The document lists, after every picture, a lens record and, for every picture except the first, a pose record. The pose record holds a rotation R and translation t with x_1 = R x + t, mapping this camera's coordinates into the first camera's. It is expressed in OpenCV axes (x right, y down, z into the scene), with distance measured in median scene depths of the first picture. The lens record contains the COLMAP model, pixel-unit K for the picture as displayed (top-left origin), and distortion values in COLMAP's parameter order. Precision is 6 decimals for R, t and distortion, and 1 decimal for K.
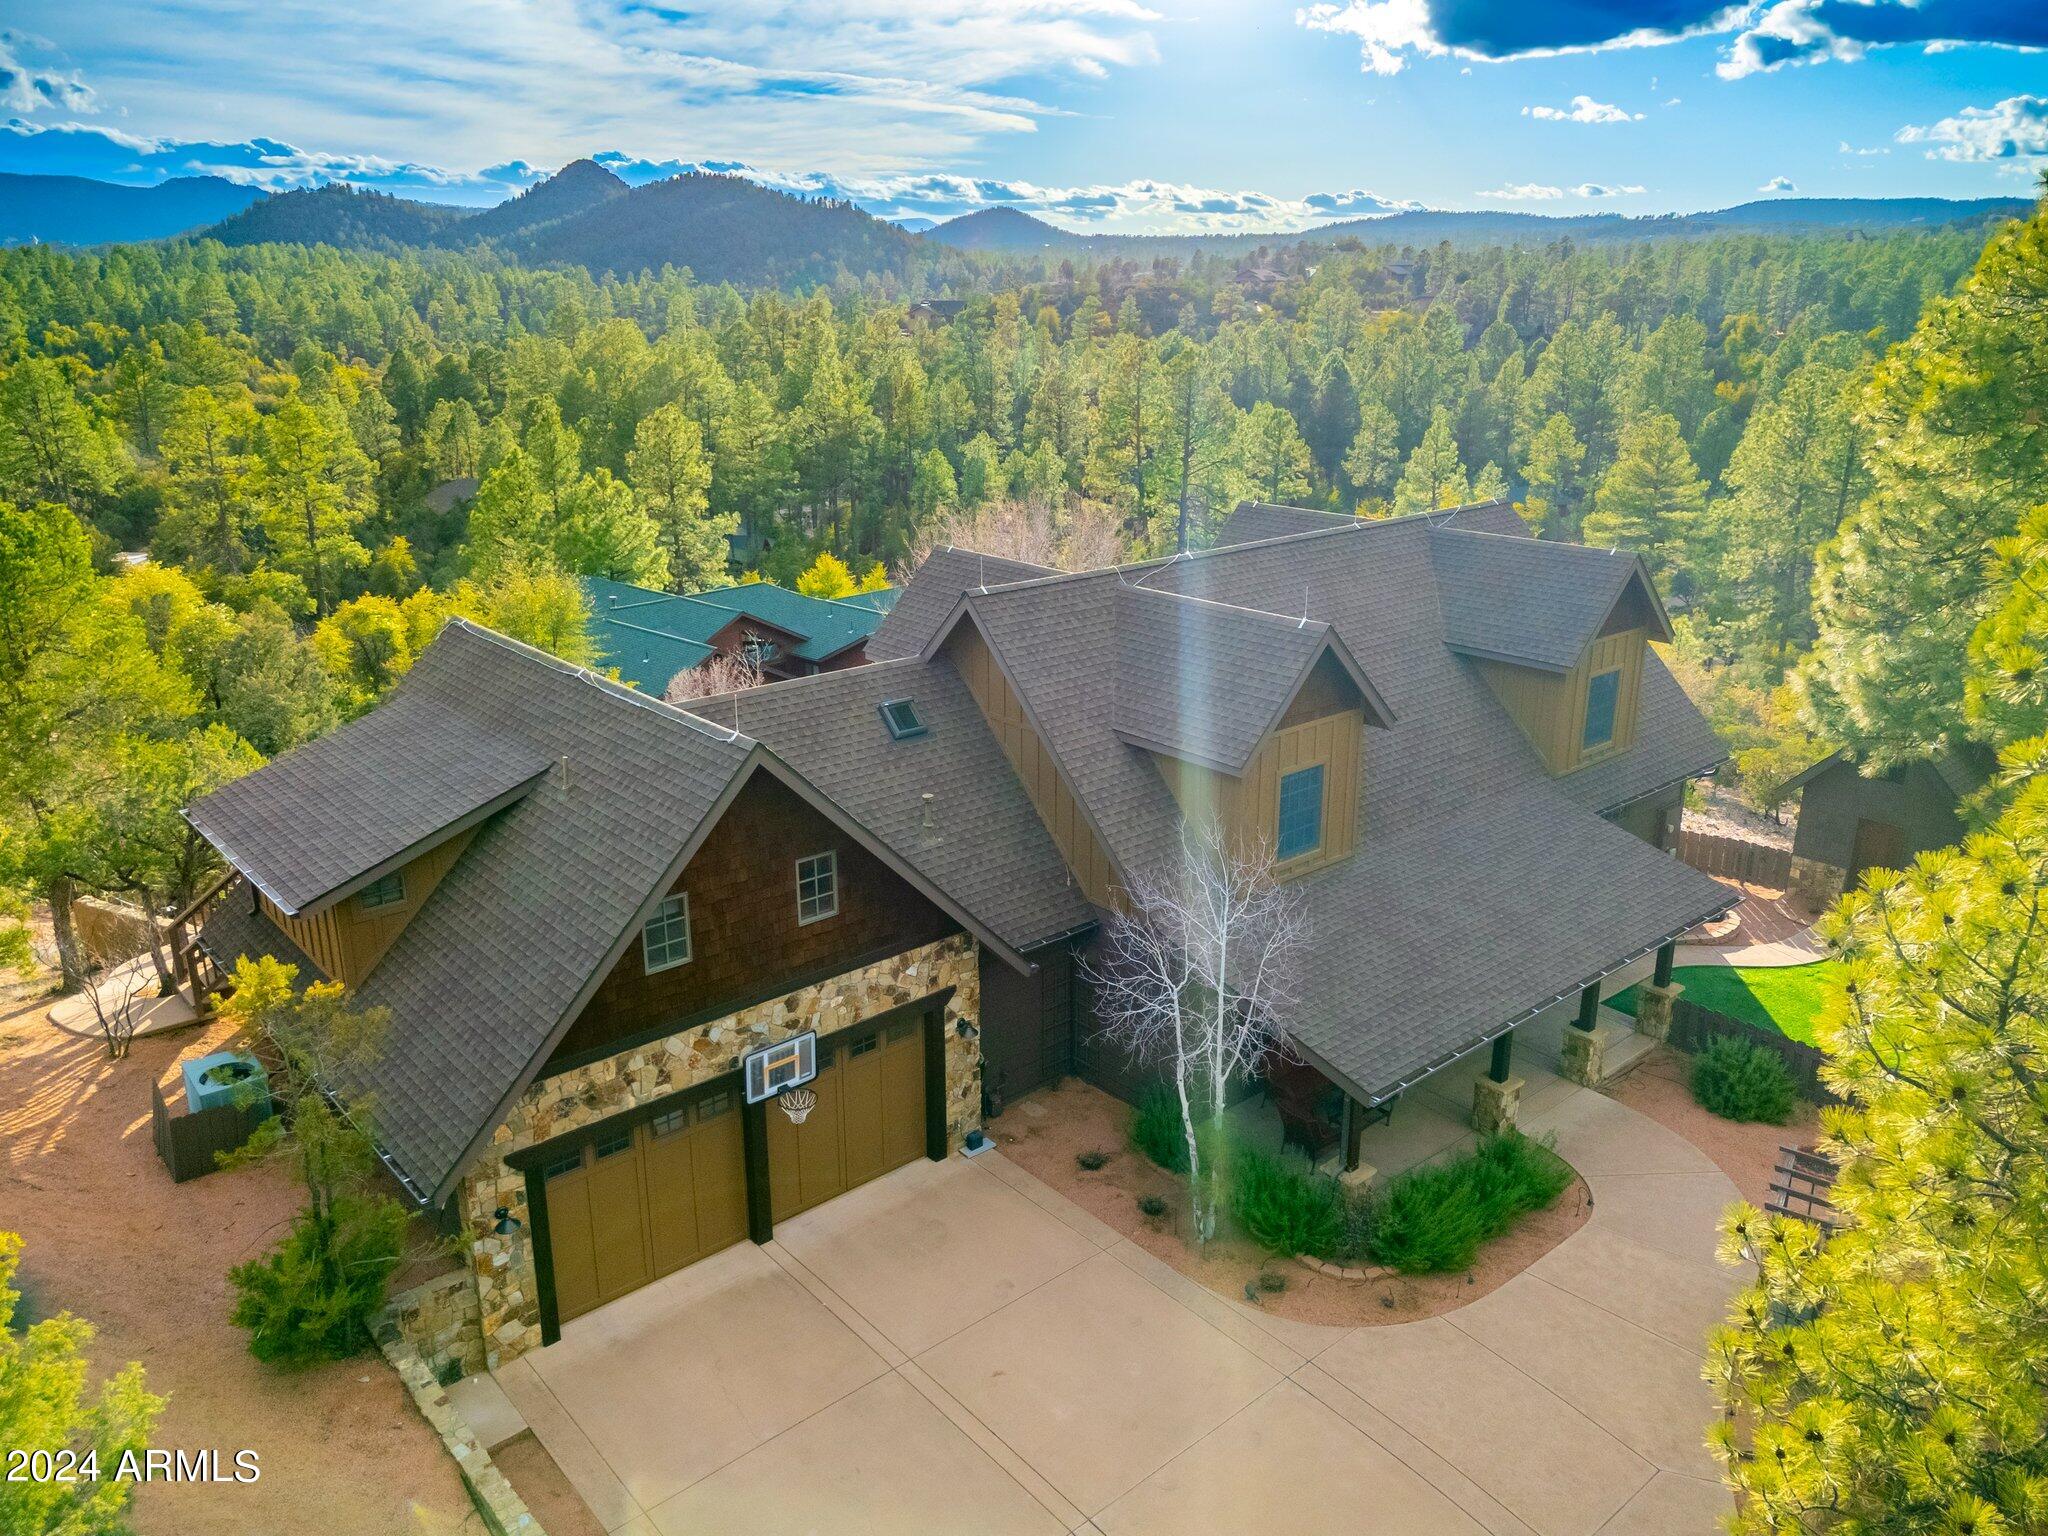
lens RADIAL K [[1433.3, 0, 1024.0], [0, 1433.3, 768.0], [0, 0, 1]] dist [0.043108, 0.002145]
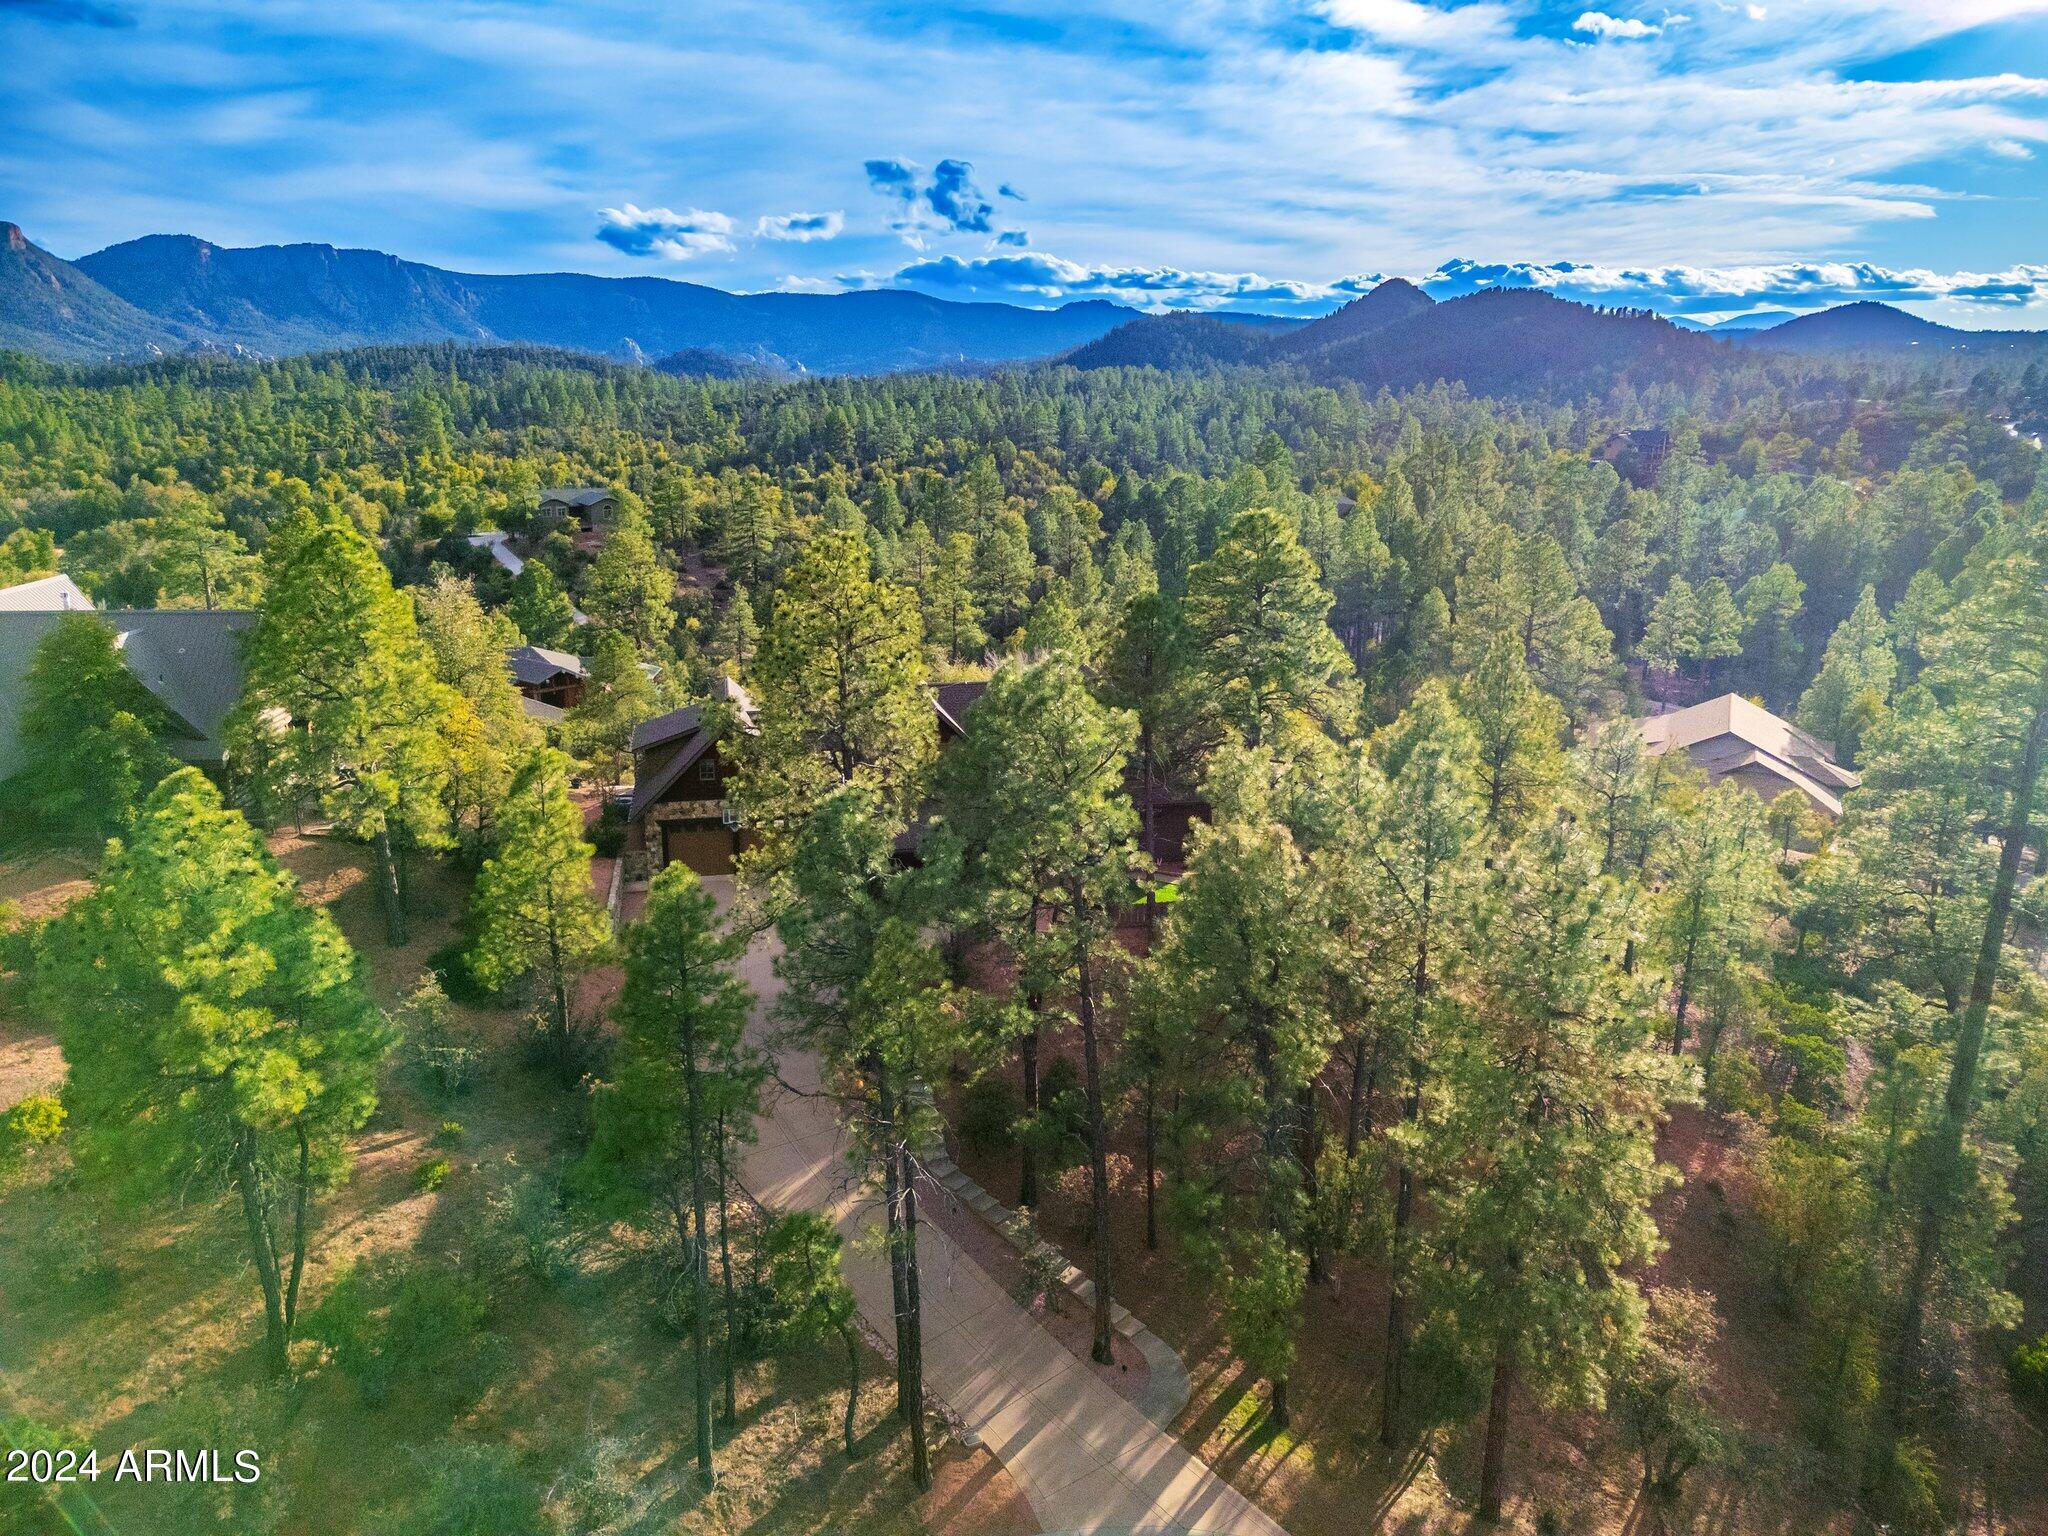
lens RADIAL K [[1433.3, 0, 1024.0], [0, 1433.3, 768.0], [0, 0, 1]] dist [0.043108, 0.002145]
pose [[0.808798, 0.185814, -0.557960, 0.134533], [-0.201081, 0.978965, 0.034539, -0.008903], [0.552642, 0.084260, 0.829149, -0.082335]]
